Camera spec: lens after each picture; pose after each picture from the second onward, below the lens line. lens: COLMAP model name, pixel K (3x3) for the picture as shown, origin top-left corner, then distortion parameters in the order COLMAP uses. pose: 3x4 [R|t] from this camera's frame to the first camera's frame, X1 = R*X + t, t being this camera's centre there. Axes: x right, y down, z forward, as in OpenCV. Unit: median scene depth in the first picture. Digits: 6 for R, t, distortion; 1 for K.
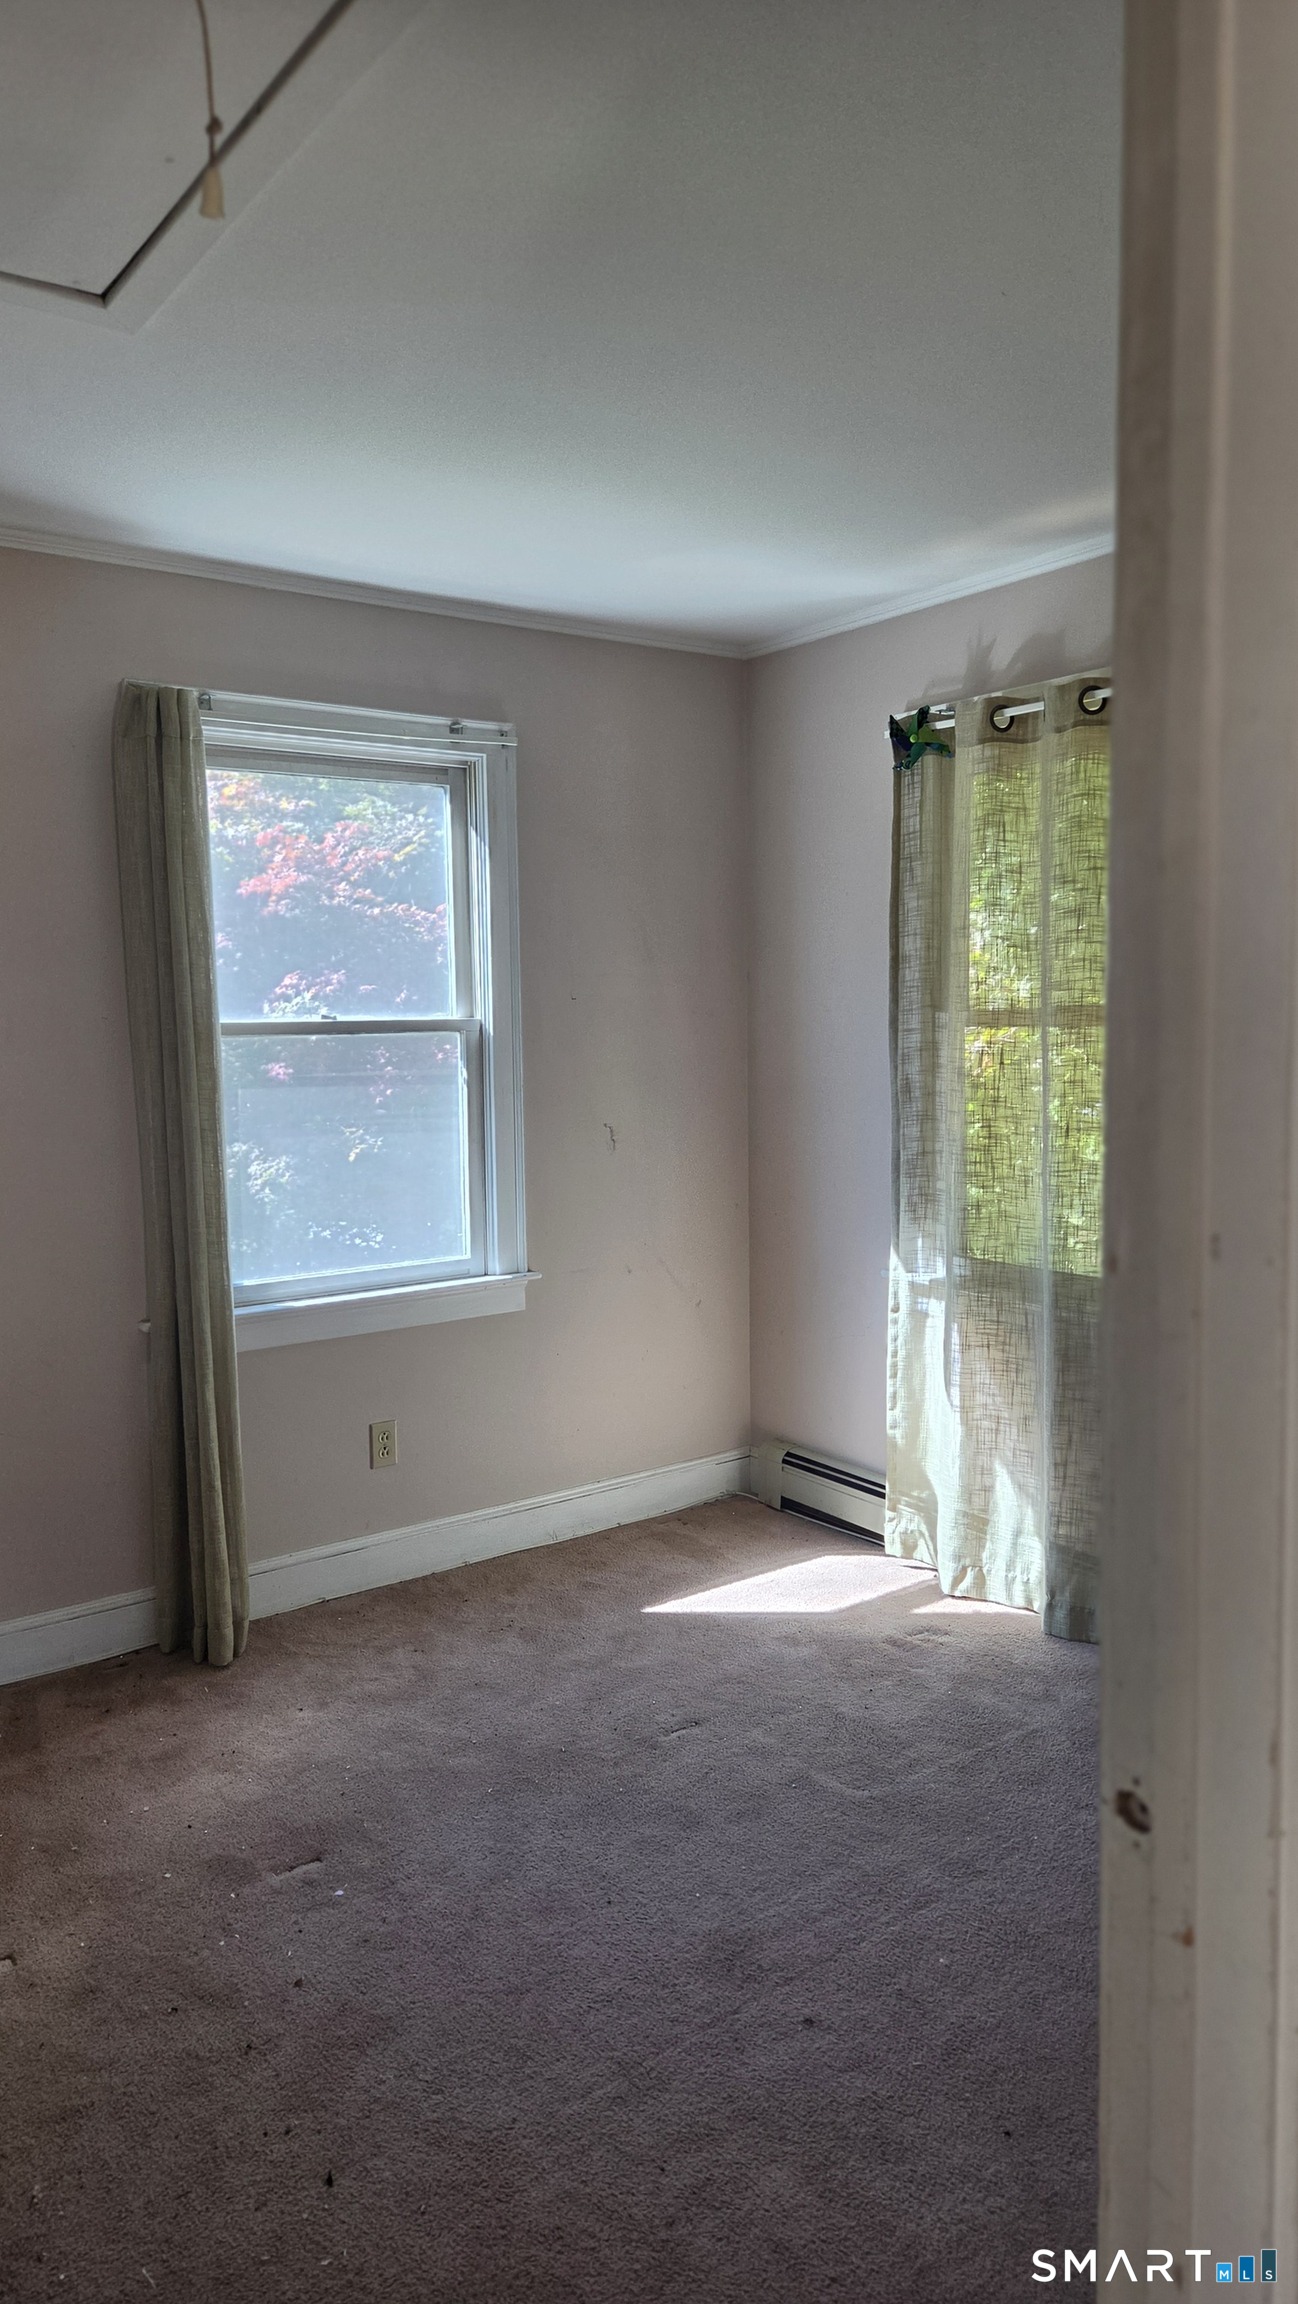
lens RADIAL K [[1589.2, 0, 650.1], [0, 1589.2, 1158.0], [0, 0, 1]] dist [0.065026, -0.062920]
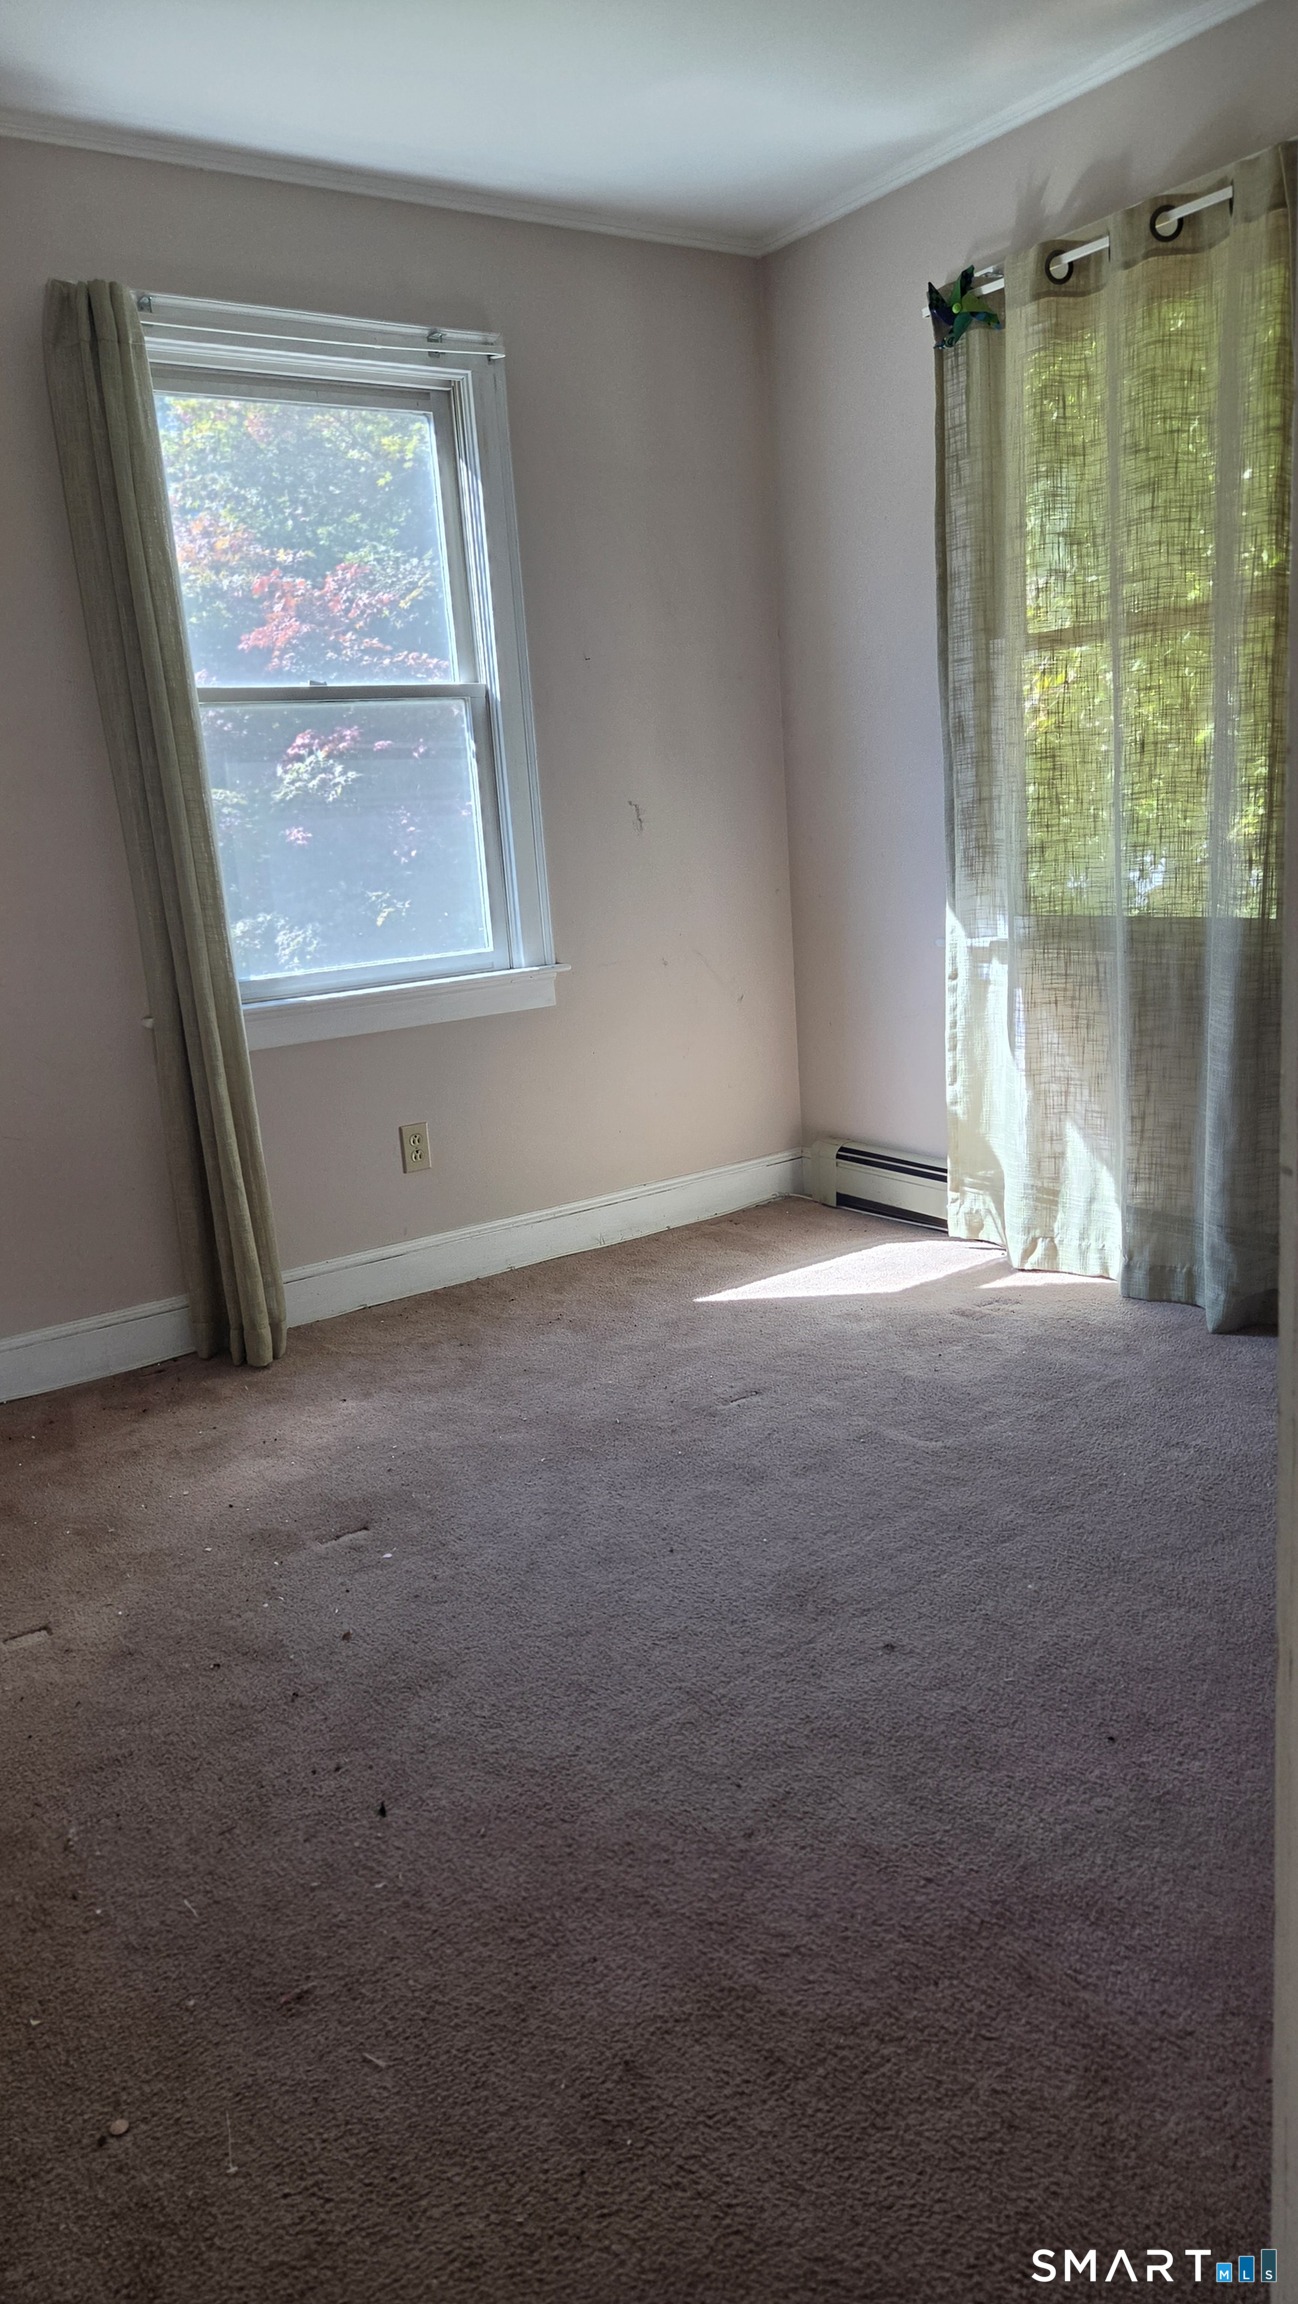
lens RADIAL K [[1589.2, 0, 650.1], [0, 1589.2, 1158.0], [0, 0, 1]] dist [0.065026, -0.062920]
pose [[0.998152, -0.051560, -0.032156, 0.002902], [0.055328, 0.989959, 0.130078, 0.079852], [0.025126, -0.131617, 0.990982, 0.072289]]
